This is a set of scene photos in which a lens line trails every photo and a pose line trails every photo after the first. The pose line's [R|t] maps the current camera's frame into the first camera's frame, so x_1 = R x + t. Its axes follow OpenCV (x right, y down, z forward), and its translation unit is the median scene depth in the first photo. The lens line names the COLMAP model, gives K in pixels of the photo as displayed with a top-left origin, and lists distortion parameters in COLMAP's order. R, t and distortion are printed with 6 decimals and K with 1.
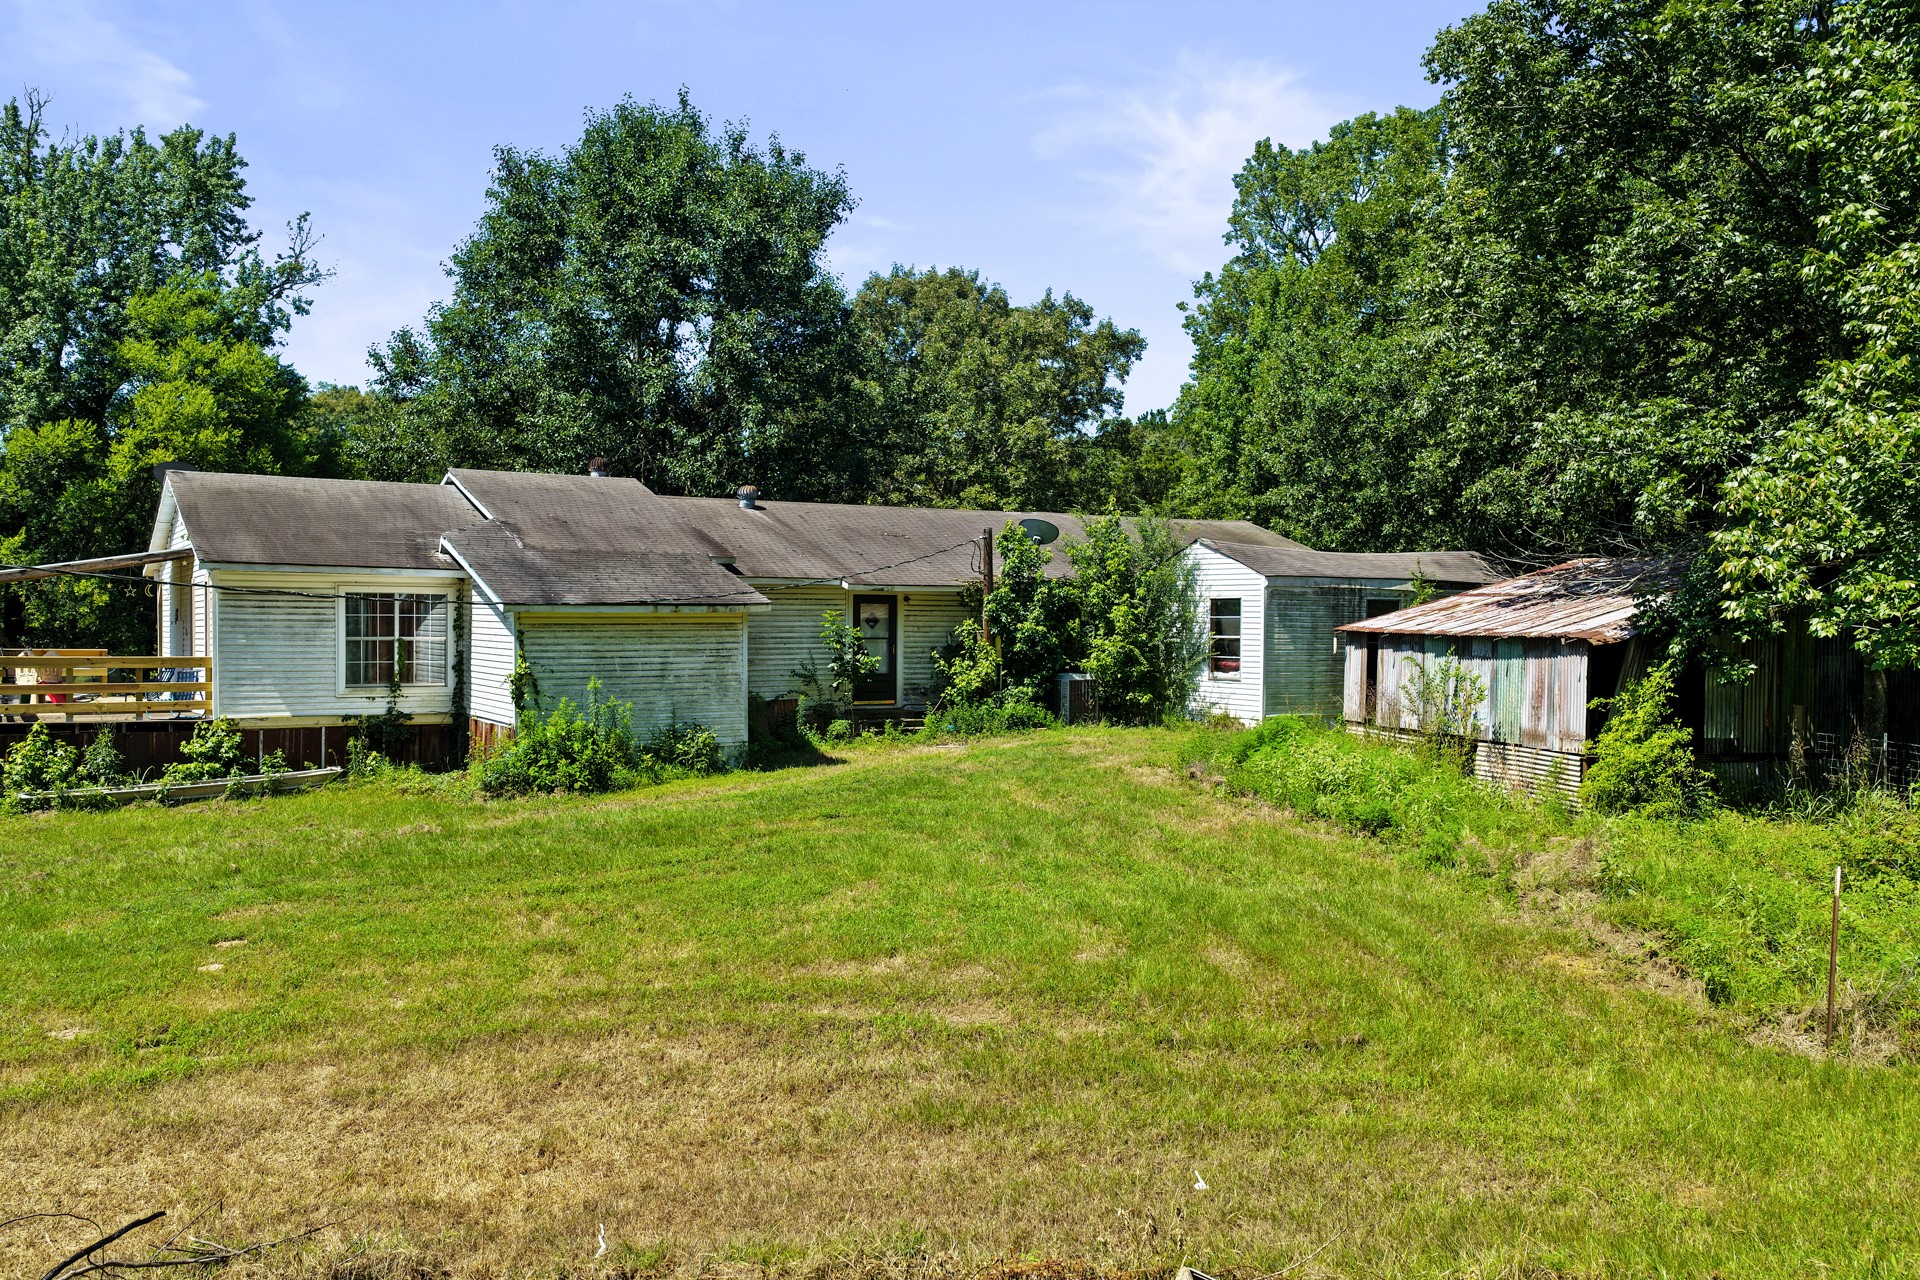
lens RADIAL K [[1596.2, 0, 960.6], [0, 1596.2, 633.3], [0, 0, 1]] dist [-0.001249, 0.002269]
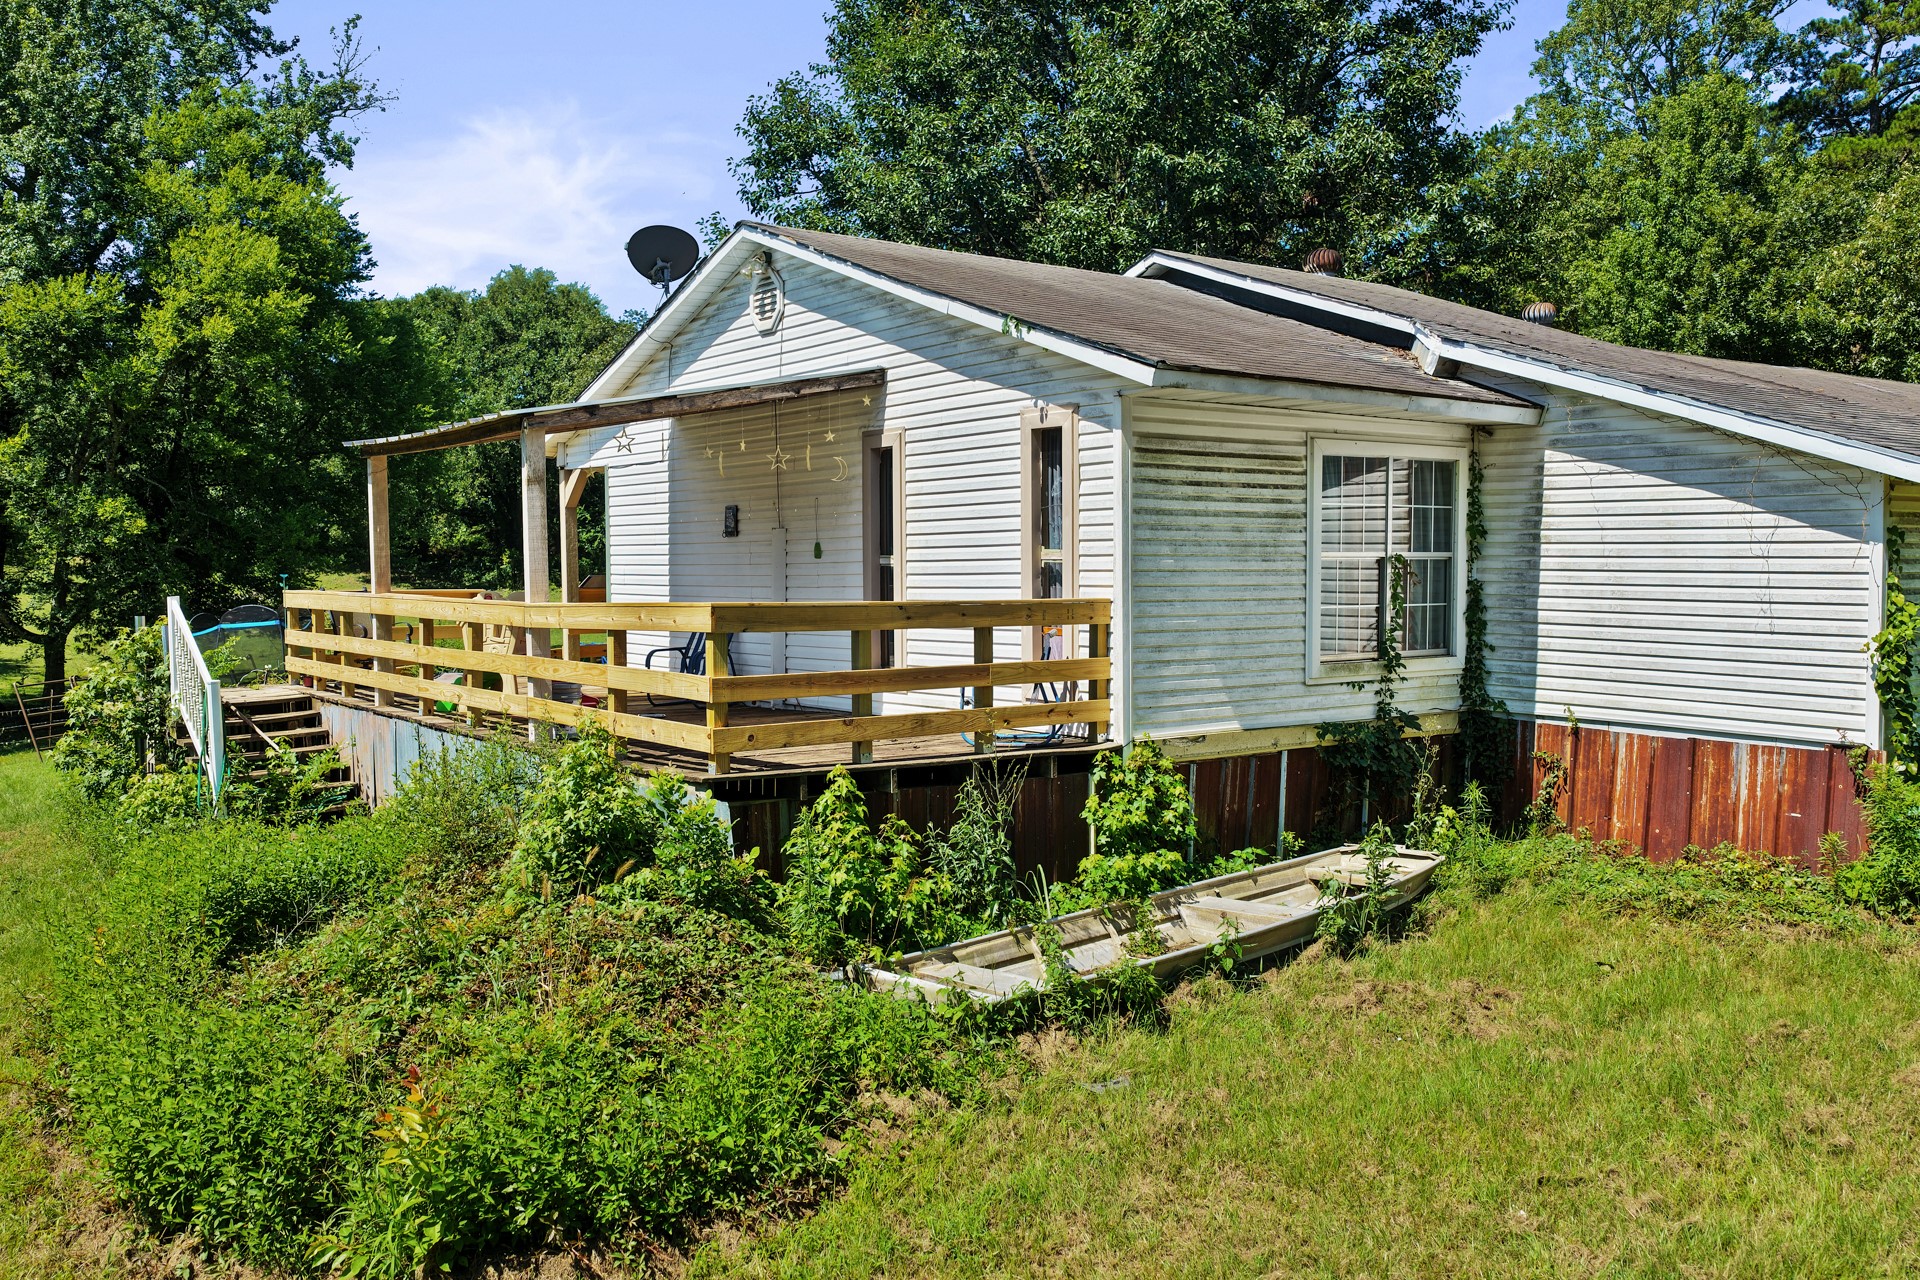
lens RADIAL K [[1596.2, 0, 960.1], [0, 1596.2, 650.7], [0, 0, 1]] dist [-0.001249, 0.002269]
pose [[0.996050, -0.013607, 0.087751, -0.231737], [0.009223, 0.998698, 0.050171, 0.002823], [-0.088319, -0.049163, 0.994878, 0.243493]]
